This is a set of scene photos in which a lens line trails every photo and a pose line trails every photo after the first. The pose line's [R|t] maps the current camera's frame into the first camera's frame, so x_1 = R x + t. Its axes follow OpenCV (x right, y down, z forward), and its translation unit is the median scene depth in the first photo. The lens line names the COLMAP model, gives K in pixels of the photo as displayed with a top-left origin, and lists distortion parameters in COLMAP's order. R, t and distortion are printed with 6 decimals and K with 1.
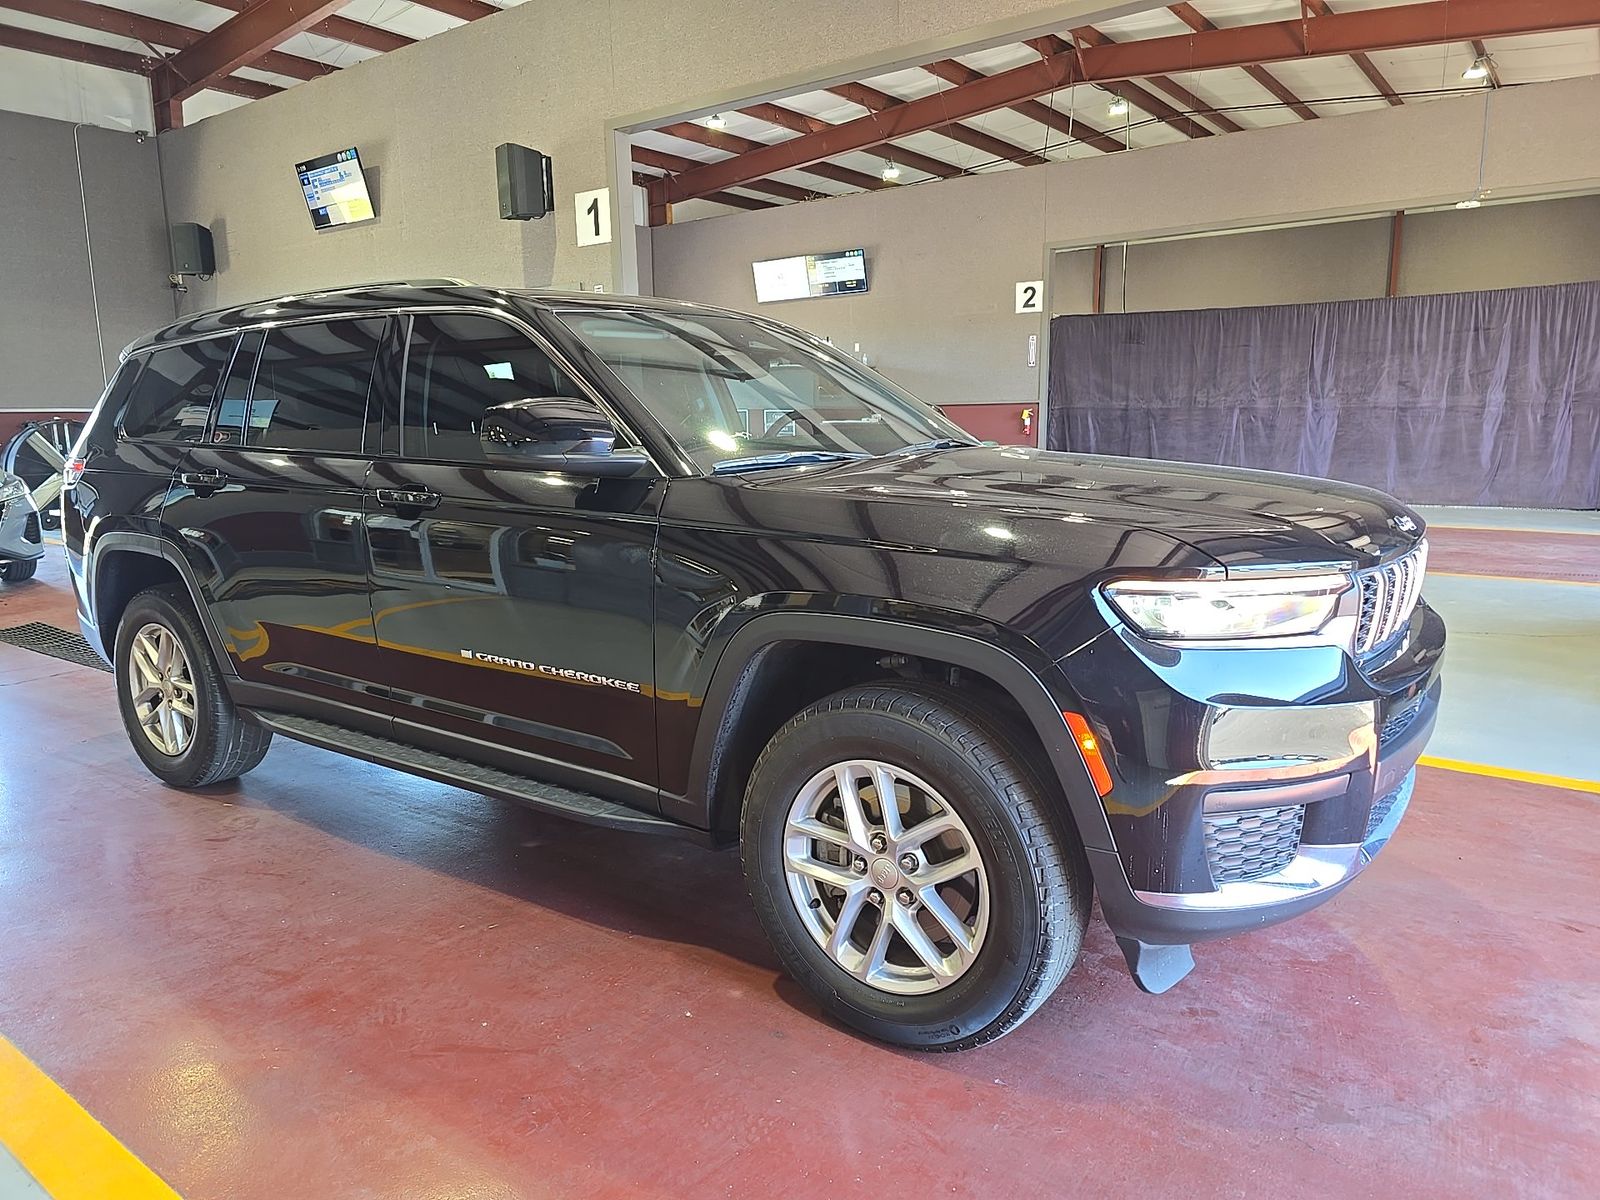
lens RADIAL K [[1080.1, 0, 800.0], [0, 1080.1, 600.0], [0, 0, 1]] dist [0.060788, -0.046114]
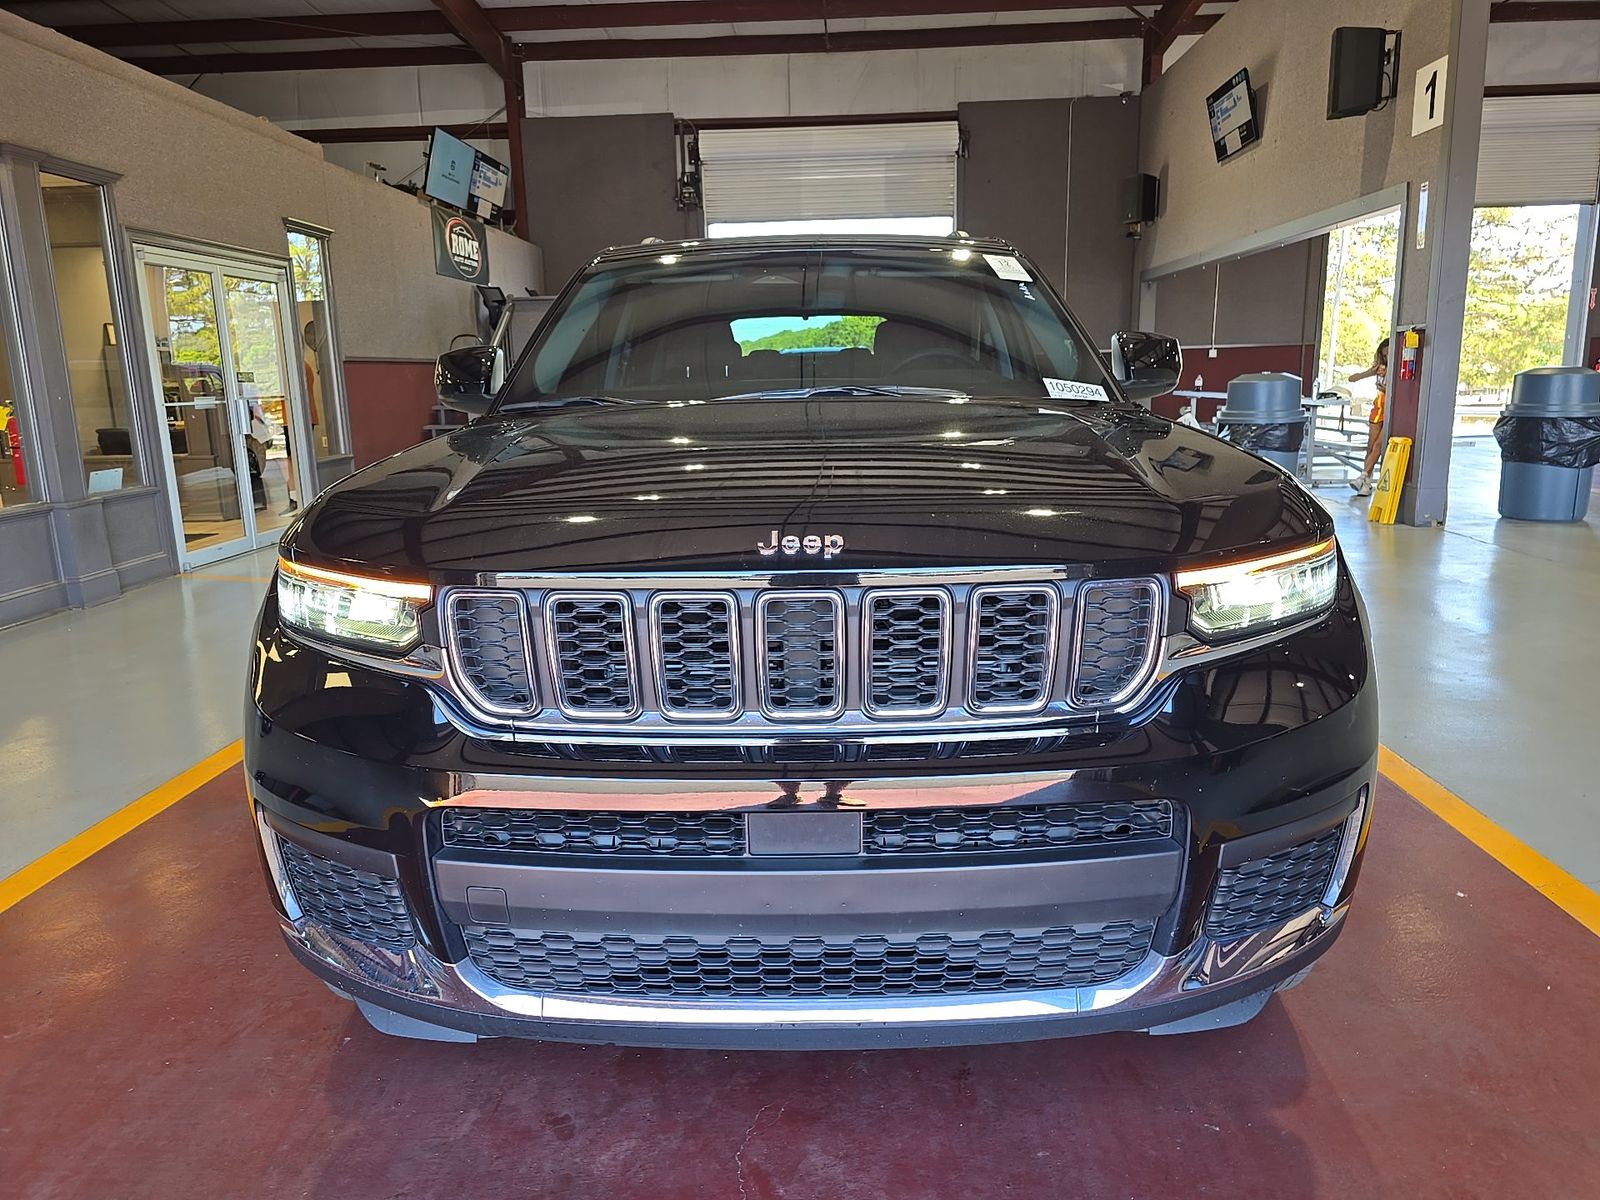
lens RADIAL K [[1080.1, 0, 800.0], [0, 1080.1, 600.0], [0, 0, 1]] dist [0.060788, -0.046114]
pose [[0.576040, 0.167971, -0.799977, 0.210297], [-0.121543, 0.985381, 0.119381, -0.022521], [0.808335, 0.028463, 0.588035, 0.133974]]
